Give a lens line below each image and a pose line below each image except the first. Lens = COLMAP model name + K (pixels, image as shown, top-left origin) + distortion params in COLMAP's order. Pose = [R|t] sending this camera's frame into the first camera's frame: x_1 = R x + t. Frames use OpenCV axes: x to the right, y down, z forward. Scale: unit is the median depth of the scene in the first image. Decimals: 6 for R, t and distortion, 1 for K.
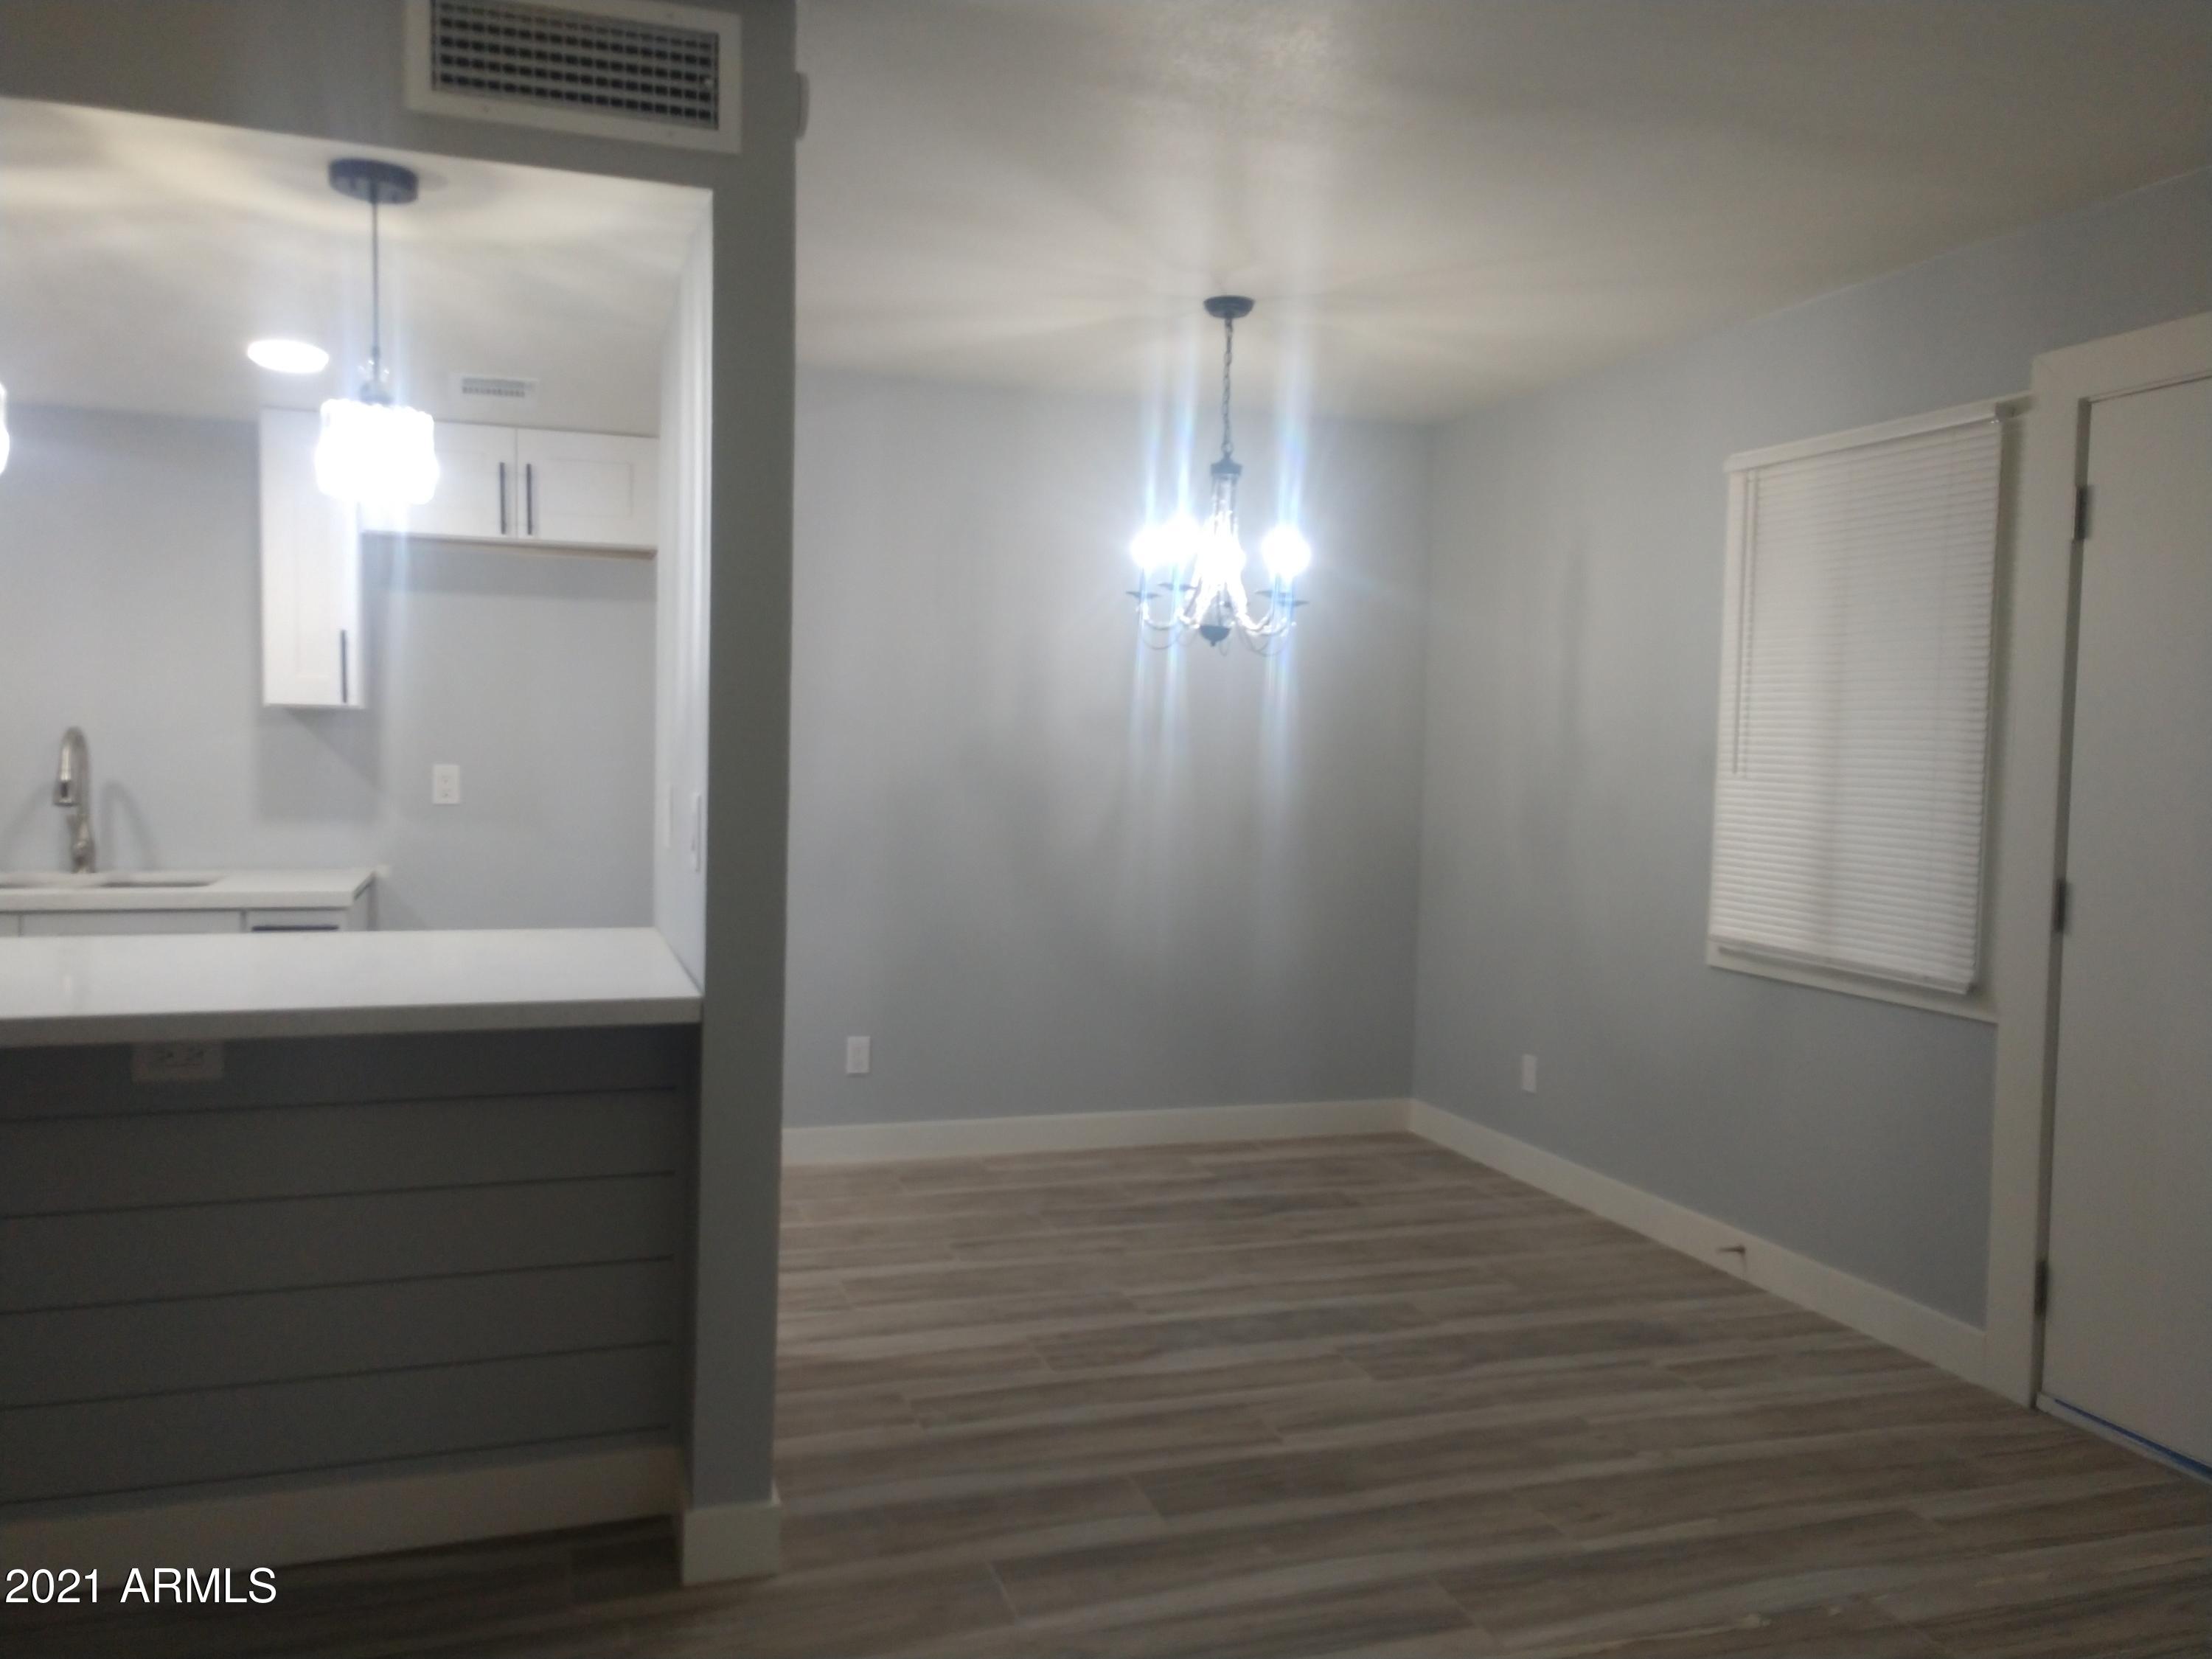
lens RADIAL K [[1679.0, 0, 1103.2], [0, 1679.0, 834.2], [0, 0, 1]] dist [0.030261, 0.003137]
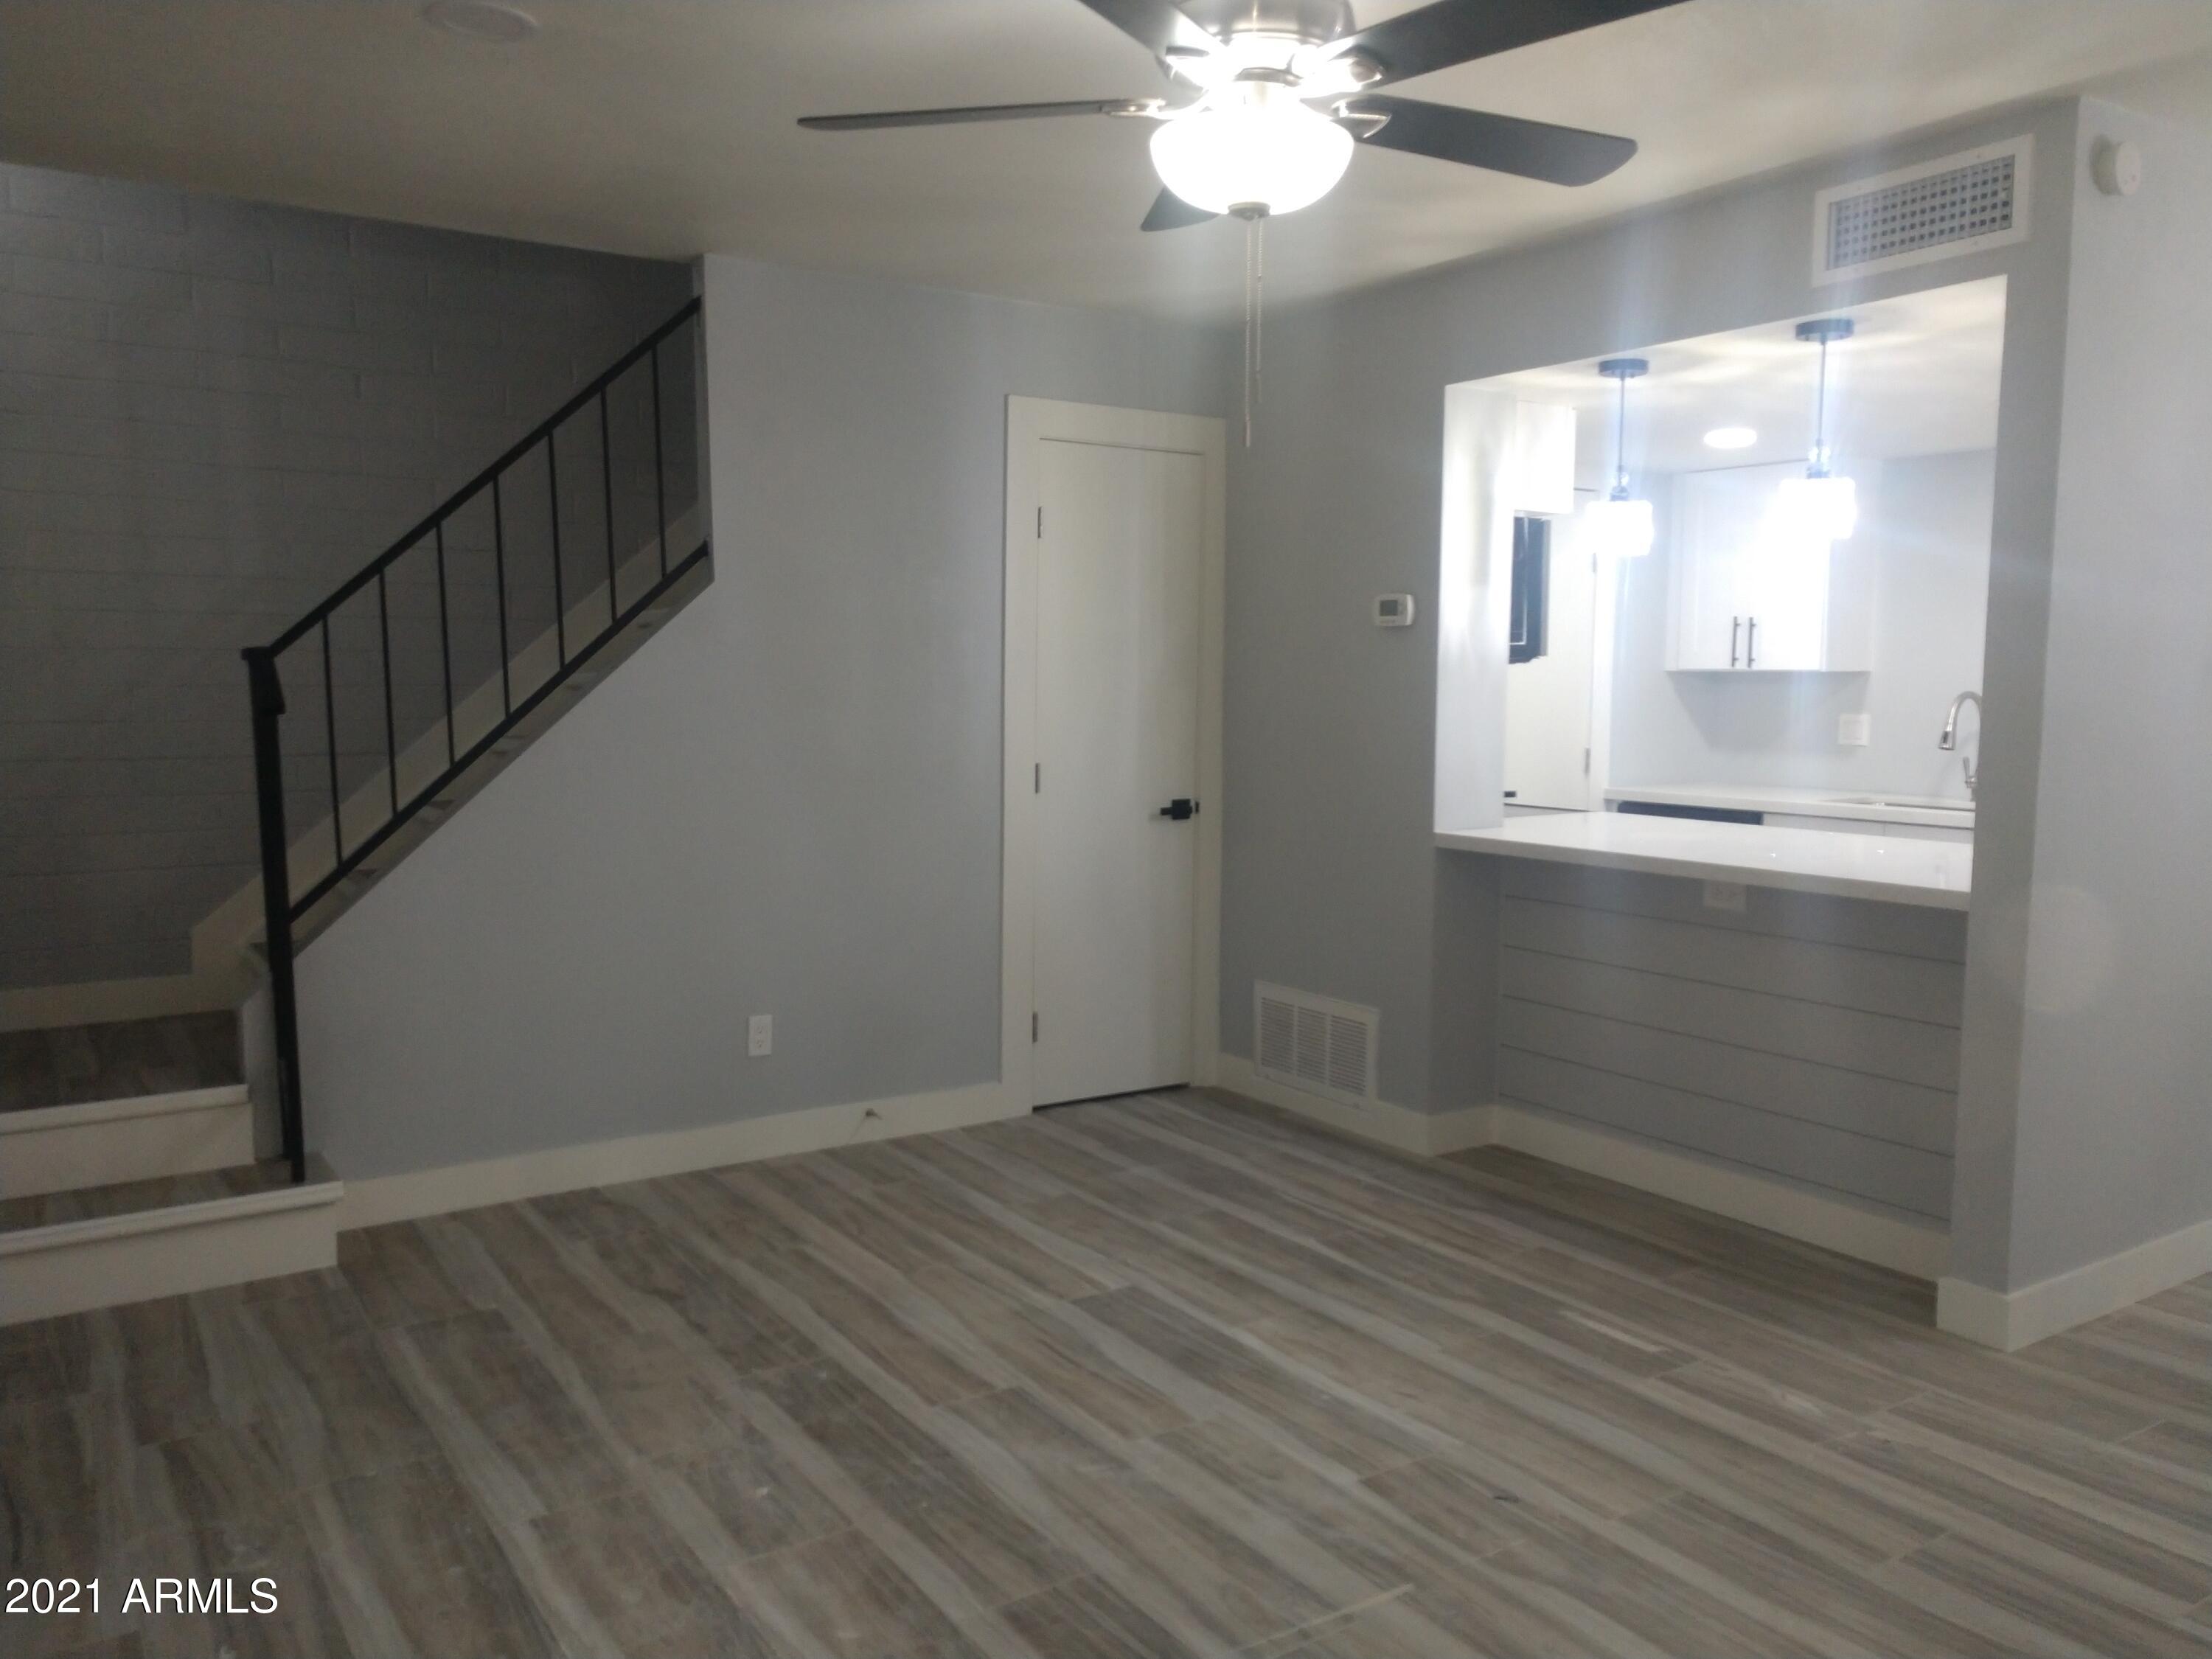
lens RADIAL K [[1679.0, 0, 1098.9], [0, 1679.0, 834.2], [0, 0, 1]] dist [0.030261, 0.003137]
pose [[0.259816, 0.072168, -0.962957, 0.848368], [-0.053341, 0.996753, 0.060309, 0.008144], [0.964184, 0.035696, 0.262822, -0.007115]]
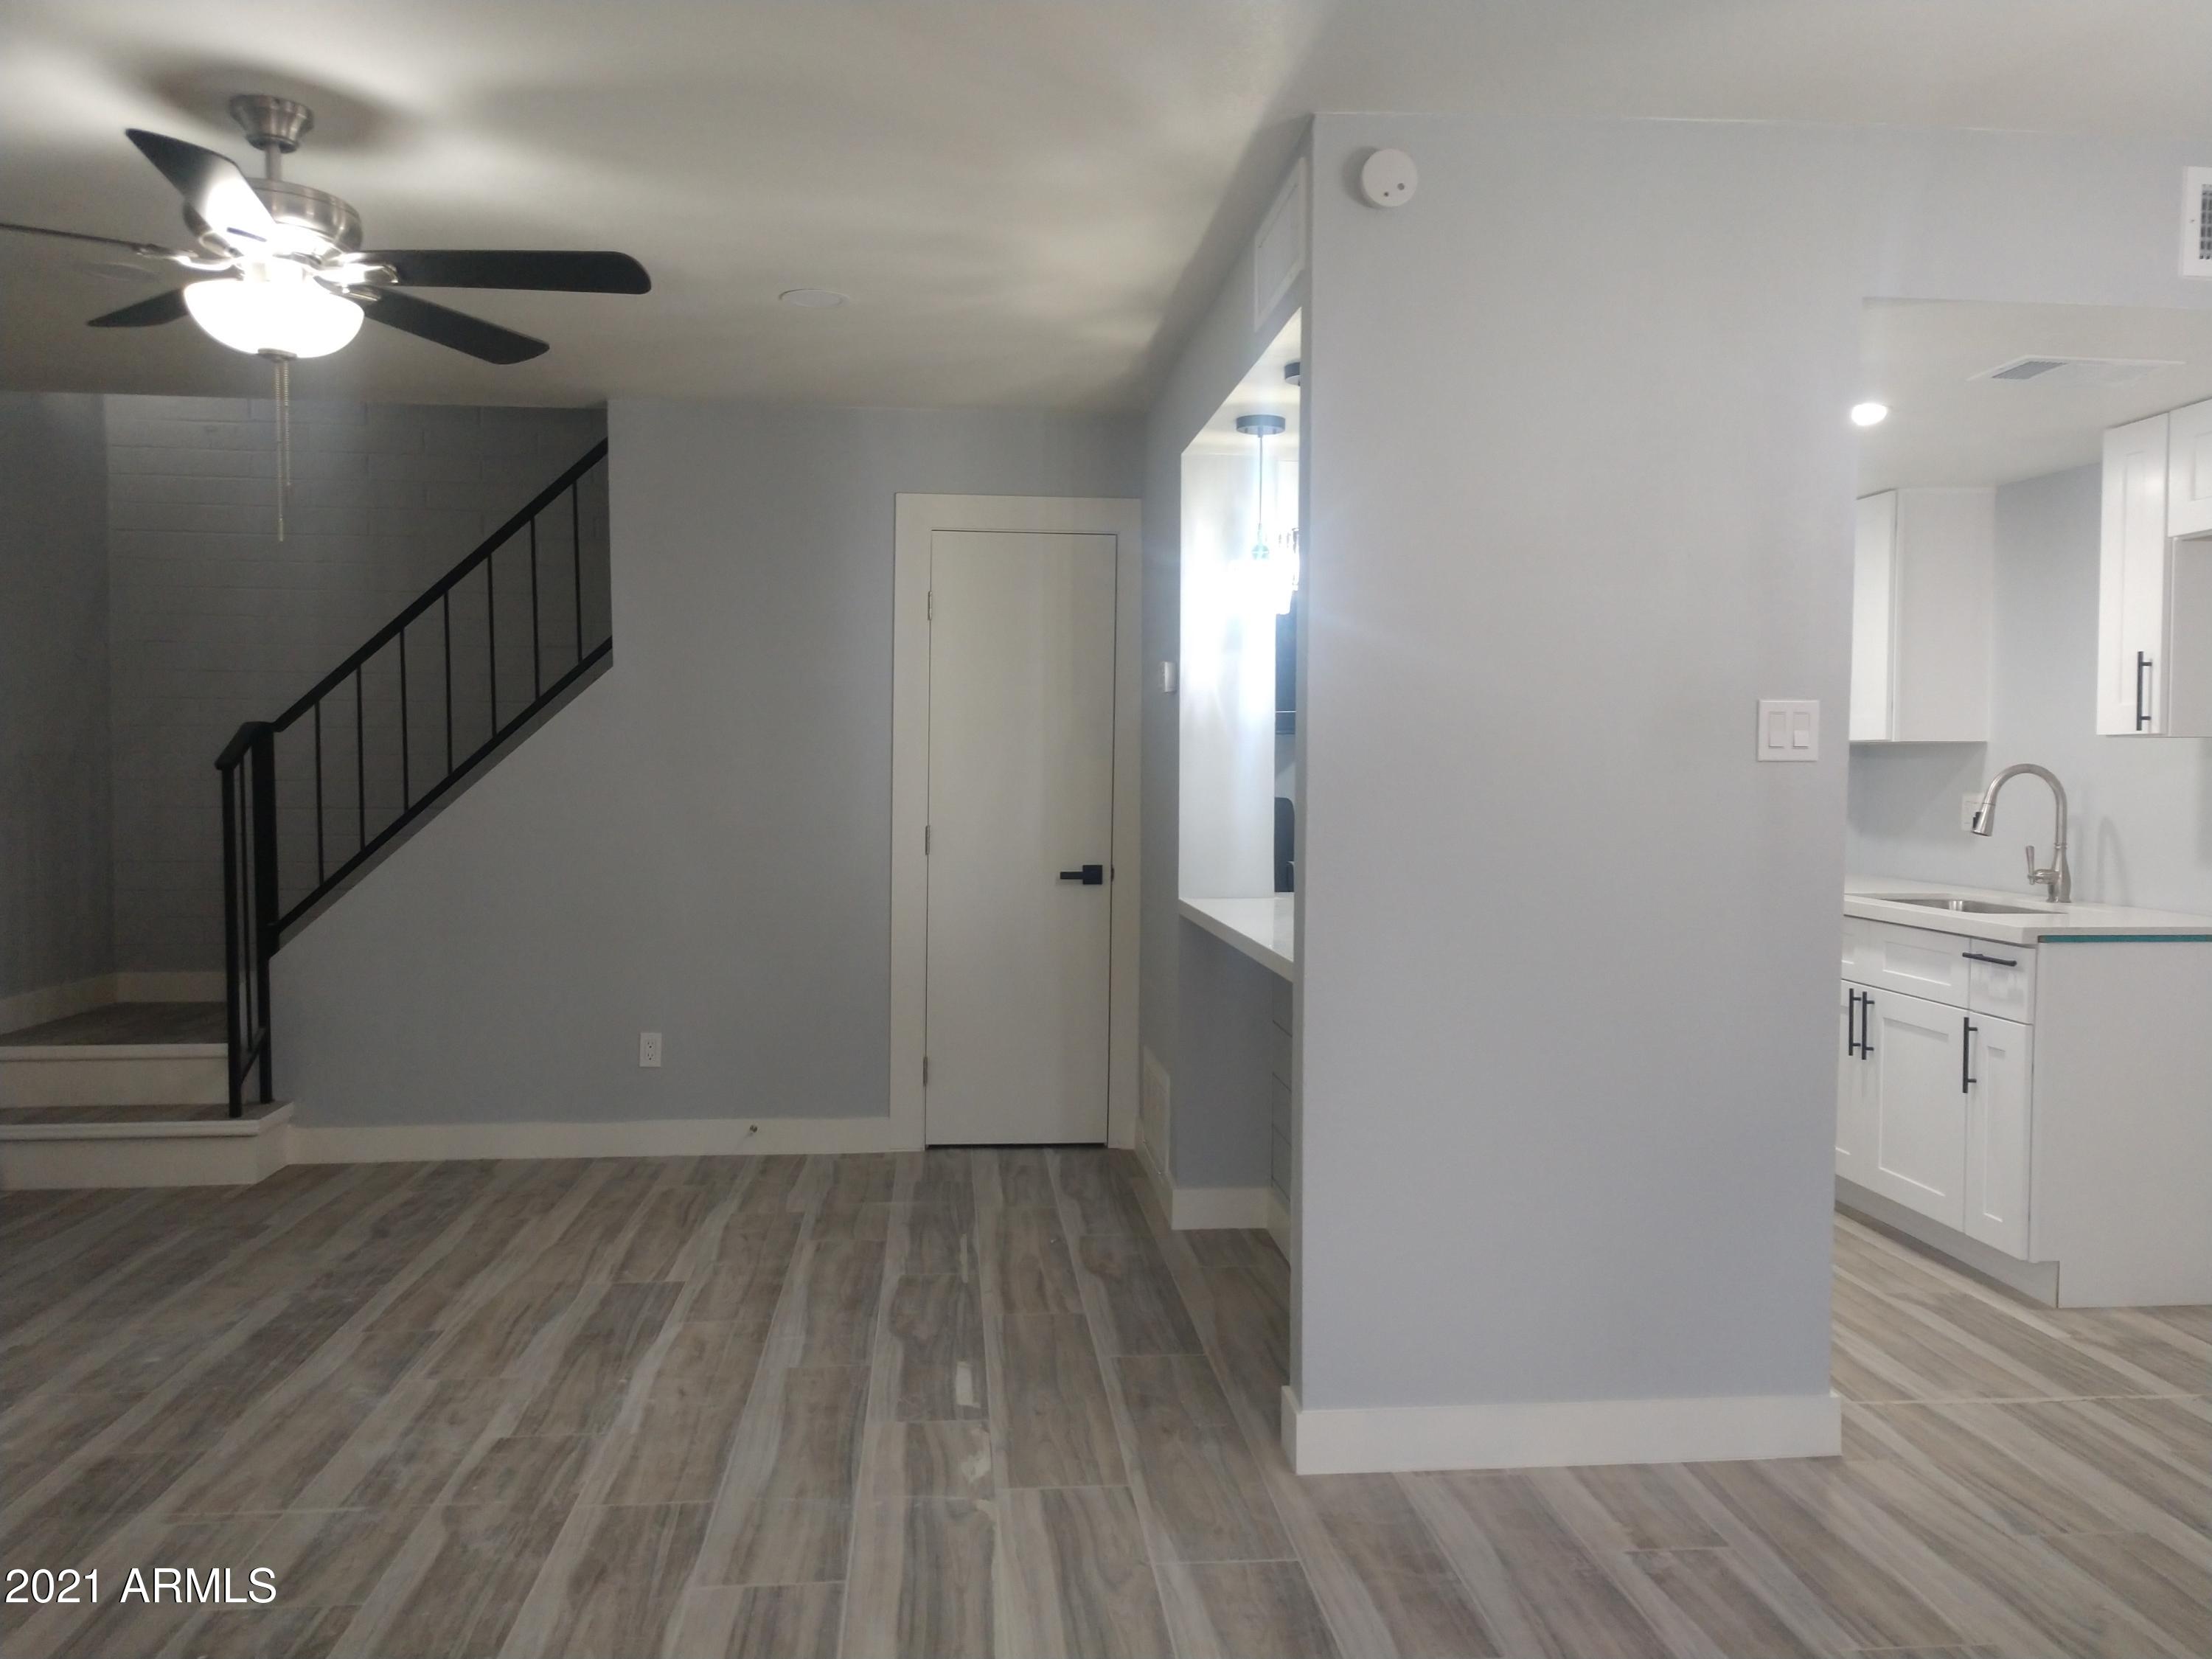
lens RADIAL K [[1679.0, 0, 1083.5], [0, 1679.0, 823.2], [0, 0, 1]] dist [0.030261, 0.003137]
pose [[-0.232560, 0.012389, -0.972503, 0.966278], [-0.063102, 0.997620, 0.027799, -0.026722], [0.970533, 0.067832, -0.231225, 1.116161]]
